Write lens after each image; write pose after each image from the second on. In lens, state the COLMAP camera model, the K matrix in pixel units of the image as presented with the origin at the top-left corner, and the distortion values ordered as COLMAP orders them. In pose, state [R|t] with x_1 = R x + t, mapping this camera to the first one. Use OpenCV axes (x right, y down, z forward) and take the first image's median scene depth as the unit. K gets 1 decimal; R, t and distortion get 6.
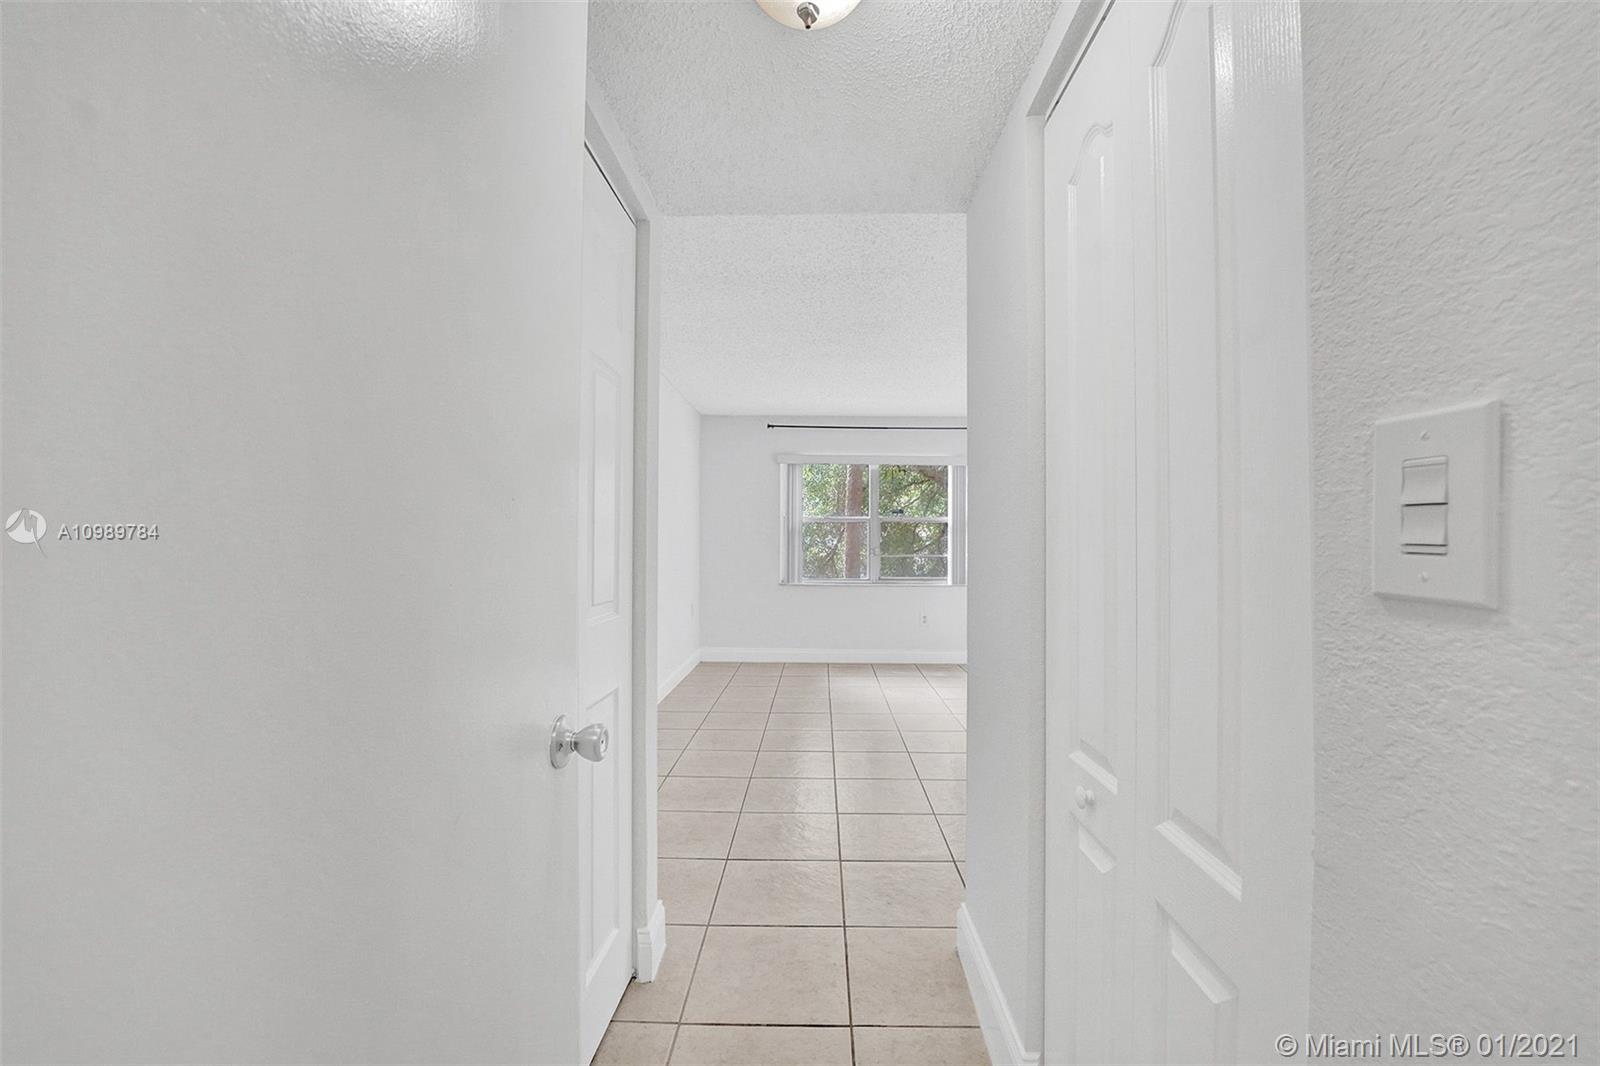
lens RADIAL K [[654.7, 0, 814.9], [0, 654.7, 525.2], [0, 0, 1]] dist [-0.026336, 0.000477]
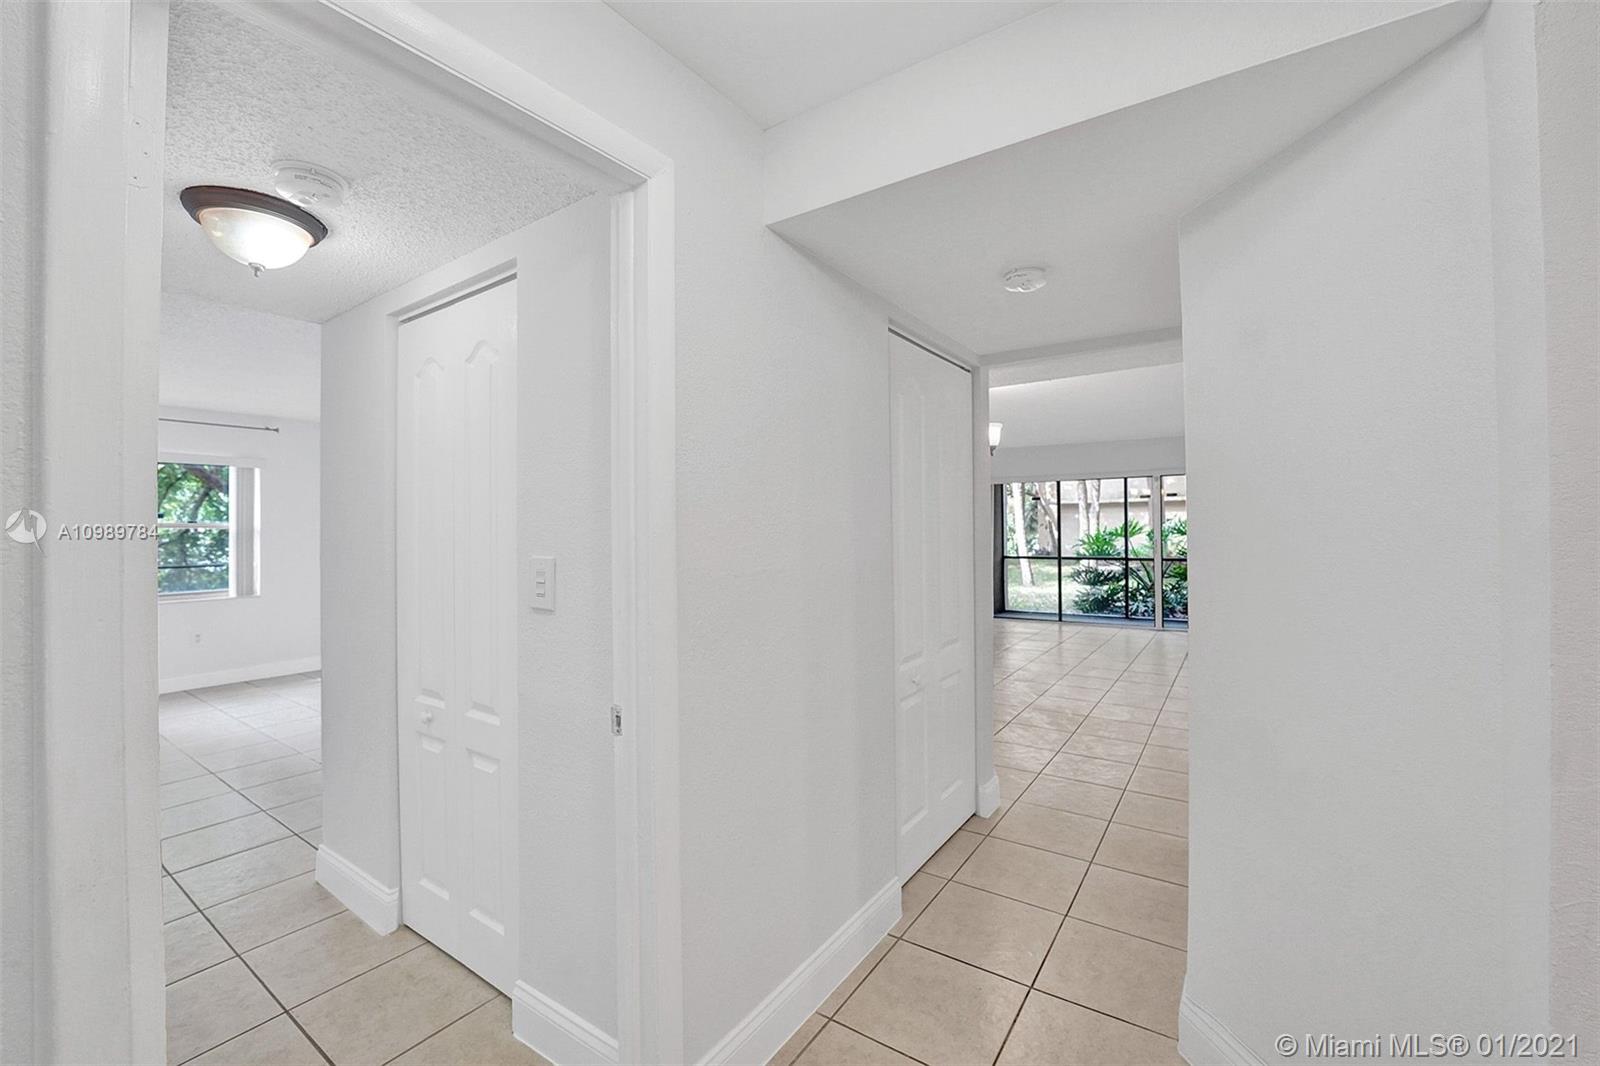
lens RADIAL K [[654.7, 0, 814.9], [0, 654.7, 525.2], [0, 0, 1]] dist [-0.026336, 0.000477]
pose [[0.550262, -0.006150, 0.834970, -0.524364], [-0.011503, 0.999822, 0.014945, -0.177738], [-0.834913, -0.017828, 0.550093, -0.956643]]
